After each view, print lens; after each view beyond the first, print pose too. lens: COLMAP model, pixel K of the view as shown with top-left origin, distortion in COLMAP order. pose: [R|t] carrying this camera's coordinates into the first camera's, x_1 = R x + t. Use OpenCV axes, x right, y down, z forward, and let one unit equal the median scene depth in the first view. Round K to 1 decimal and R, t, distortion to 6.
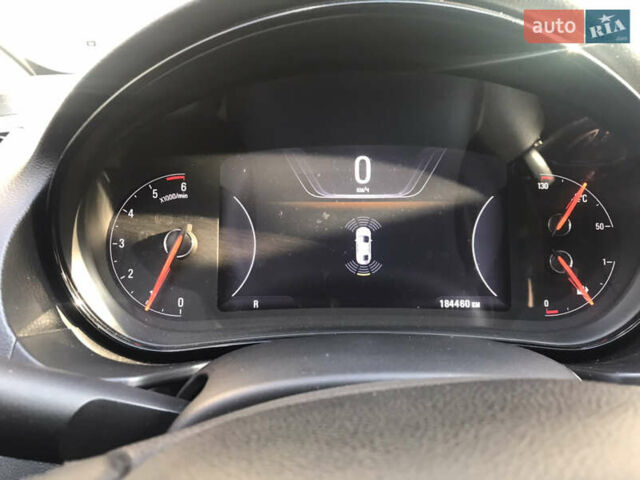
lens RADIAL K [[529.6, 0, 320.0], [0, 529.6, 240.0], [0, 0, 1]] dist [0.044825, -0.000046]
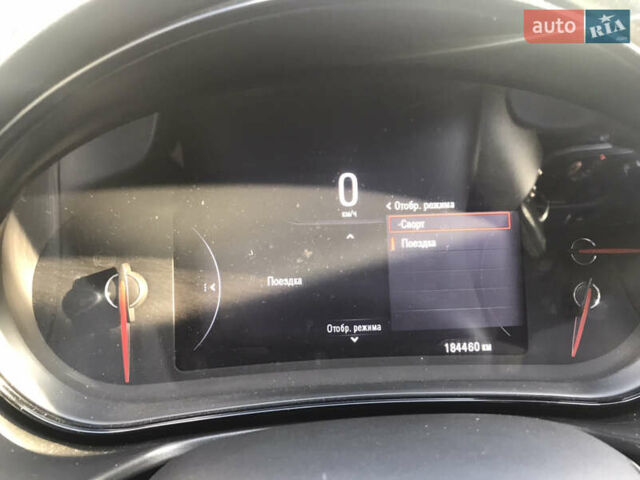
lens RADIAL K [[526.7, 0, 320.0], [0, 526.7, 240.0], [0, 0, 1]] dist [0.011152, 0.009093]
pose [[0.997334, -0.033142, 0.065012, -0.020066], [0.031421, 0.999133, 0.027313, -0.080419], [-0.065861, -0.025197, 0.997511, 0.185386]]
